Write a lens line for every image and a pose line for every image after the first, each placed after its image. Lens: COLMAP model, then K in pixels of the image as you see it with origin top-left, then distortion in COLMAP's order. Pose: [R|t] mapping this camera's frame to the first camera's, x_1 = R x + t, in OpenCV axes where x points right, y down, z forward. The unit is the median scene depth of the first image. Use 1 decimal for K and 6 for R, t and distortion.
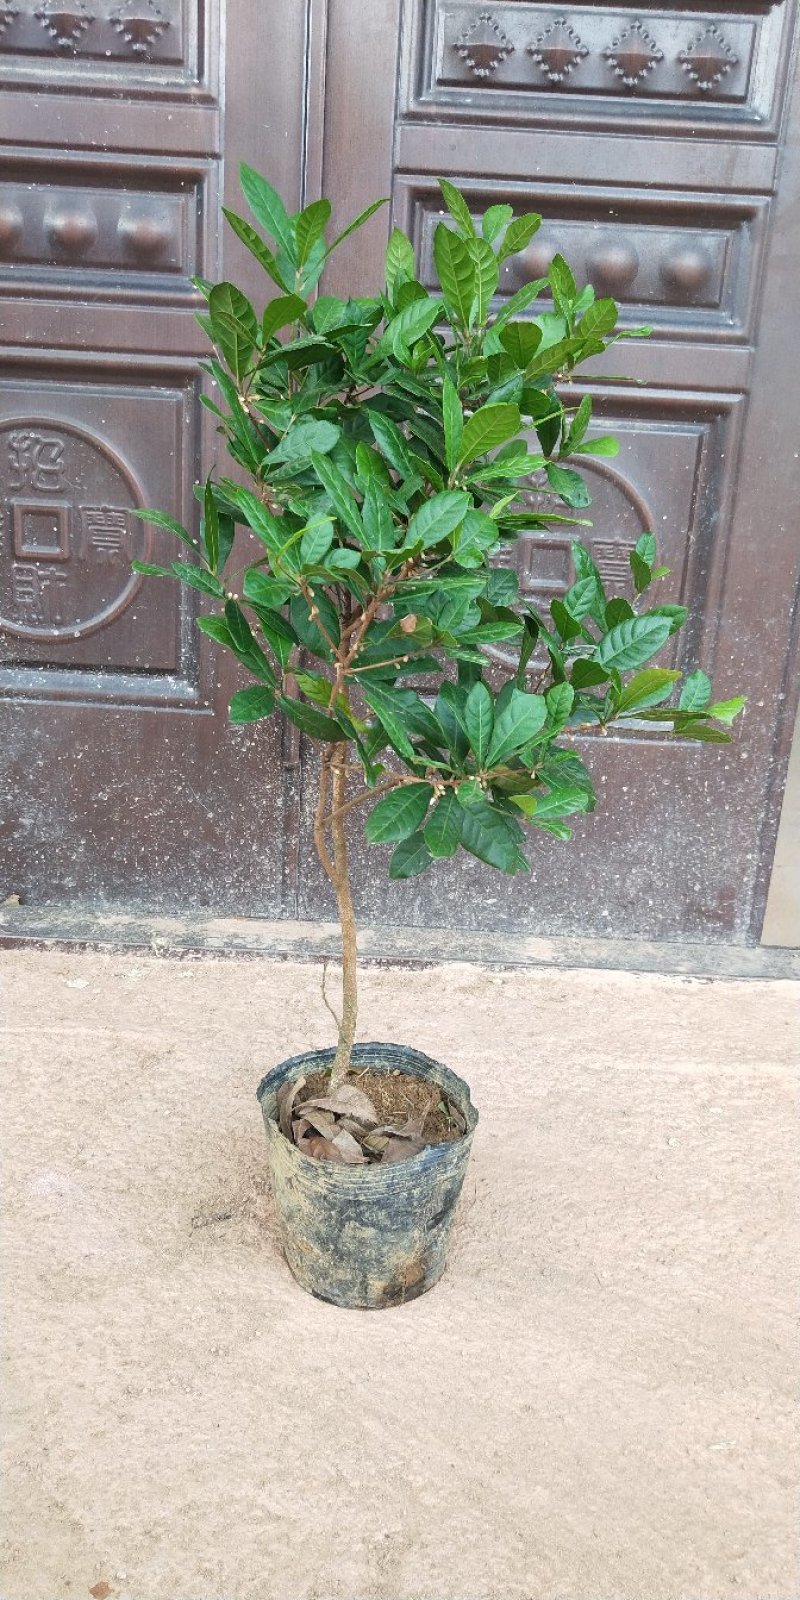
lens RADIAL K [[1229.7, 0, 396.9], [0, 1229.7, 783.8], [0, 0, 1]] dist [-0.002796, 0.048058]
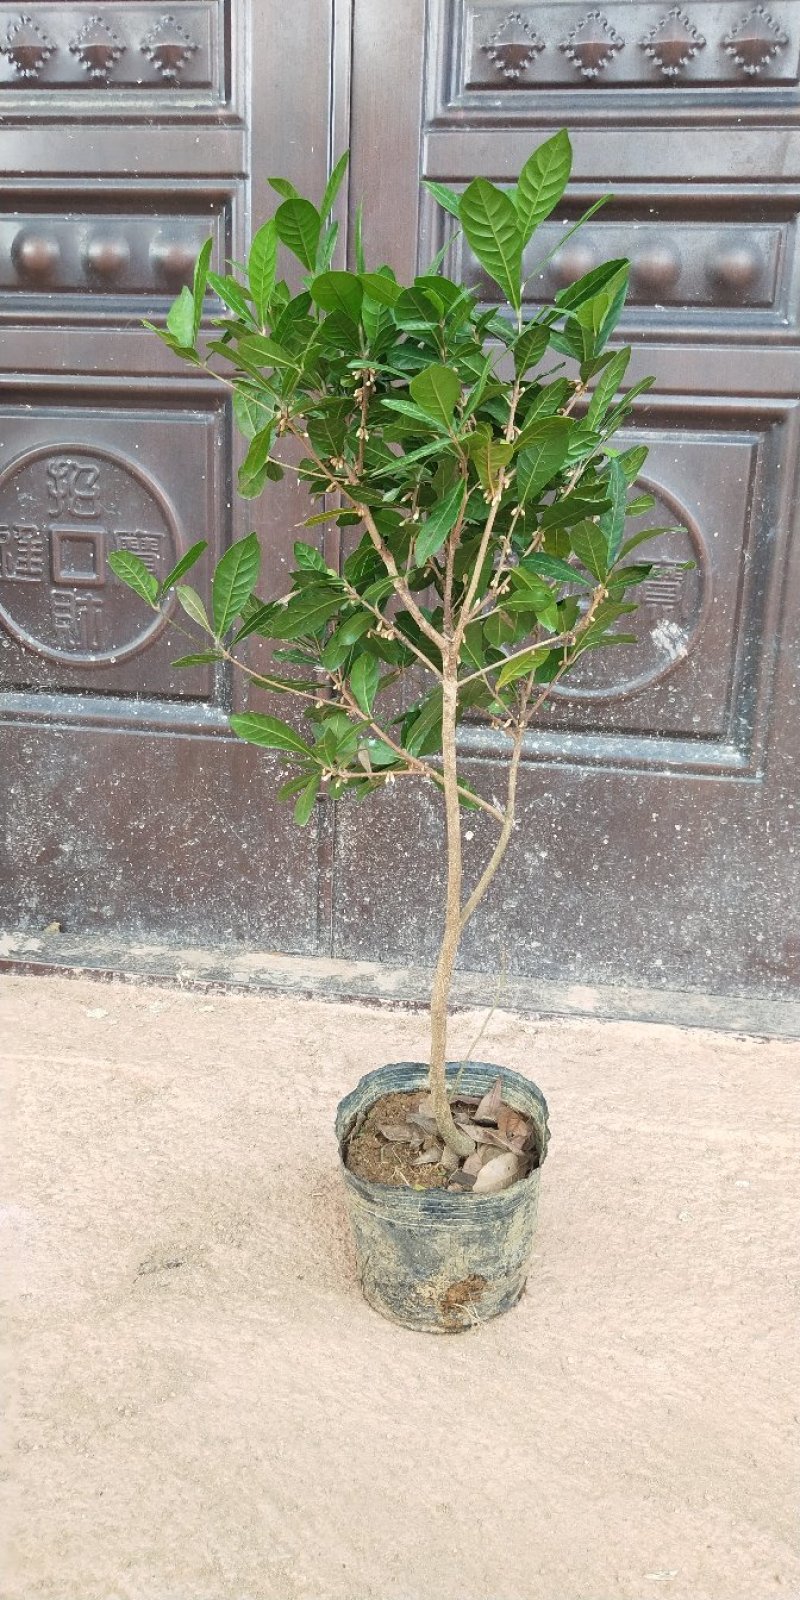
lens RADIAL K [[1229.7, 0, 393.7], [0, 1229.7, 788.0], [0, 0, 1]] dist [-0.014520, 0.063290]
pose [[0.989181, 0.016172, -0.145805, 0.123939], [-0.021312, 0.999203, -0.033765, 0.011499], [0.145143, 0.036507, 0.988737, 0.061129]]
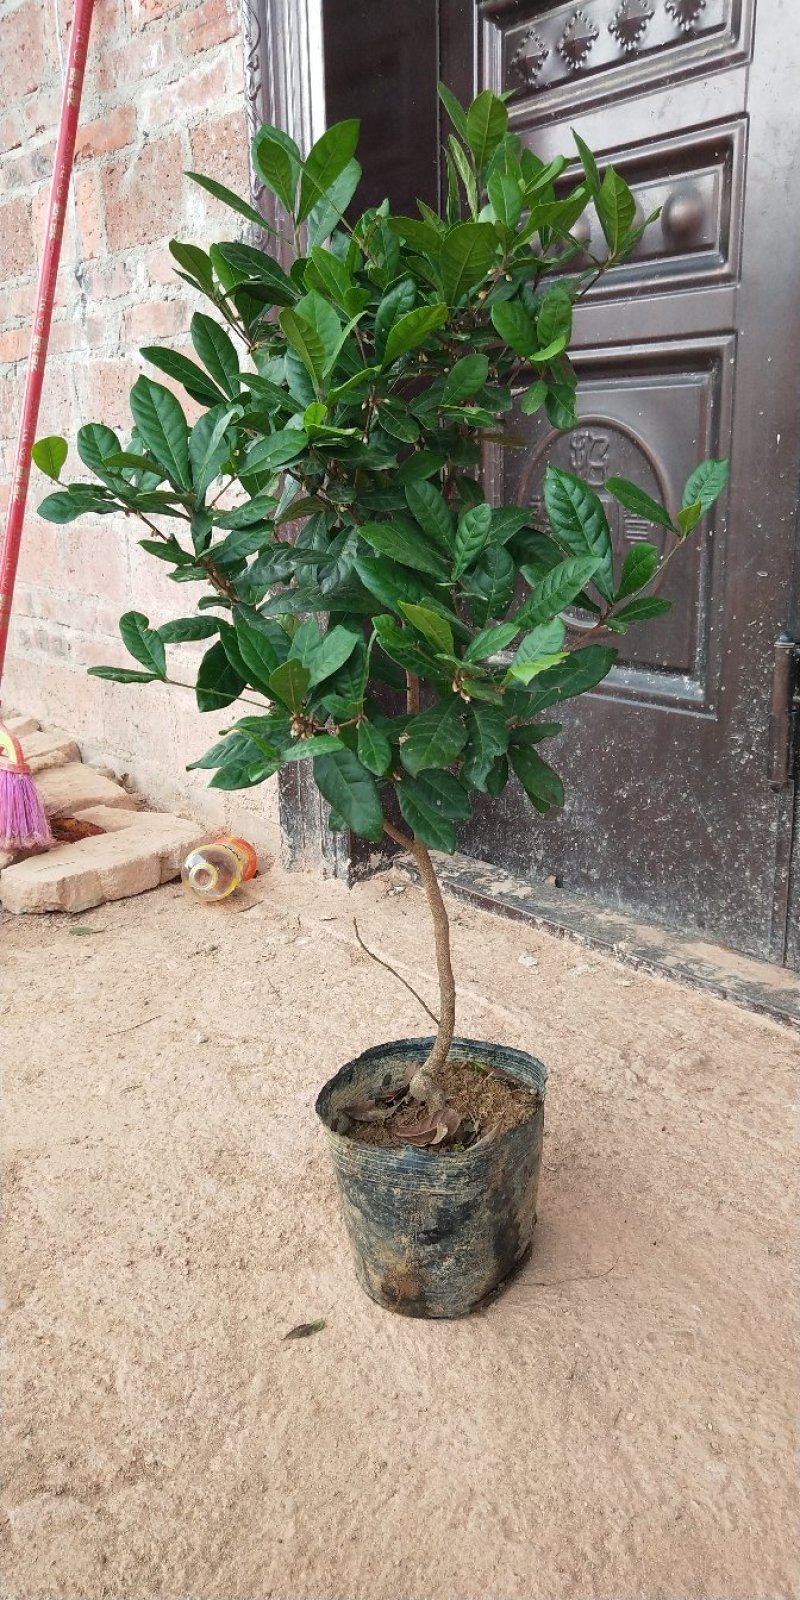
lens RADIAL K [[1229.7, 0, 396.9], [0, 1229.7, 783.8], [0, 0, 1]] dist [-0.002796, 0.048058]
pose [[0.631210, 0.134855, -0.763799, 0.468266], [-0.170869, 0.984752, 0.032659, 0.001910], [0.756557, 0.109895, 0.644628, 0.256824]]
